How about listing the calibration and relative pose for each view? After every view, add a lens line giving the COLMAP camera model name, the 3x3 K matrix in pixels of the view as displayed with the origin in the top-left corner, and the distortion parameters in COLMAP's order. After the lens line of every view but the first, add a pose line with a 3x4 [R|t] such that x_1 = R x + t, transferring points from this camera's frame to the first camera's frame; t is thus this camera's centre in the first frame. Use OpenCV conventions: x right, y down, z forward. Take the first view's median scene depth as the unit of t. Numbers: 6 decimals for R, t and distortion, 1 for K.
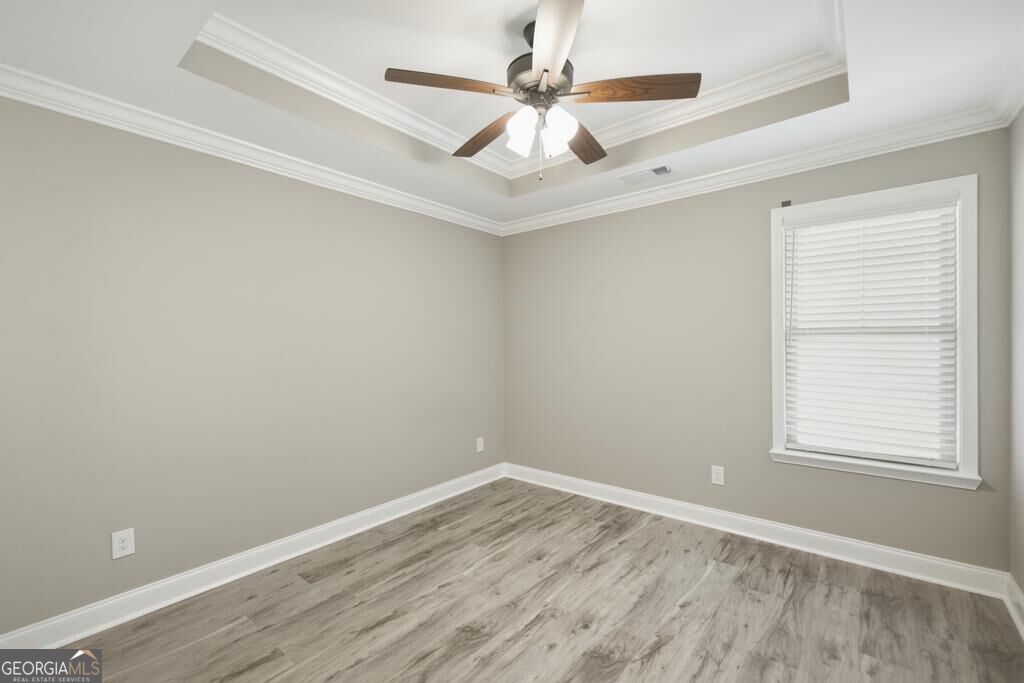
lens RADIAL K [[437.8, 0, 512.1], [0, 437.8, 340.7], [0, 0, 1]] dist [0.010907, -0.000672]
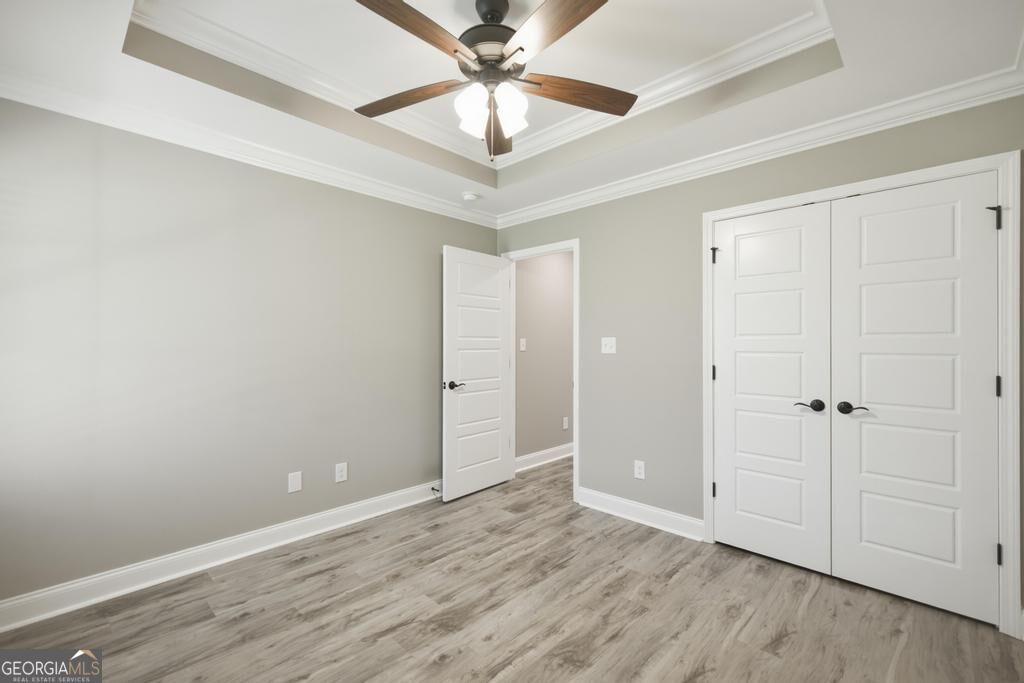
lens RADIAL K [[437.8, 0, 513.8], [0, 437.8, 345.1], [0, 0, 1]] dist [0.010907, -0.000672]
pose [[-0.996989, 0.007824, 0.077150, -0.049754], [0.008140, 0.999960, 0.003789, 0.024960], [-0.077118, 0.004406, -0.997012, 1.991090]]
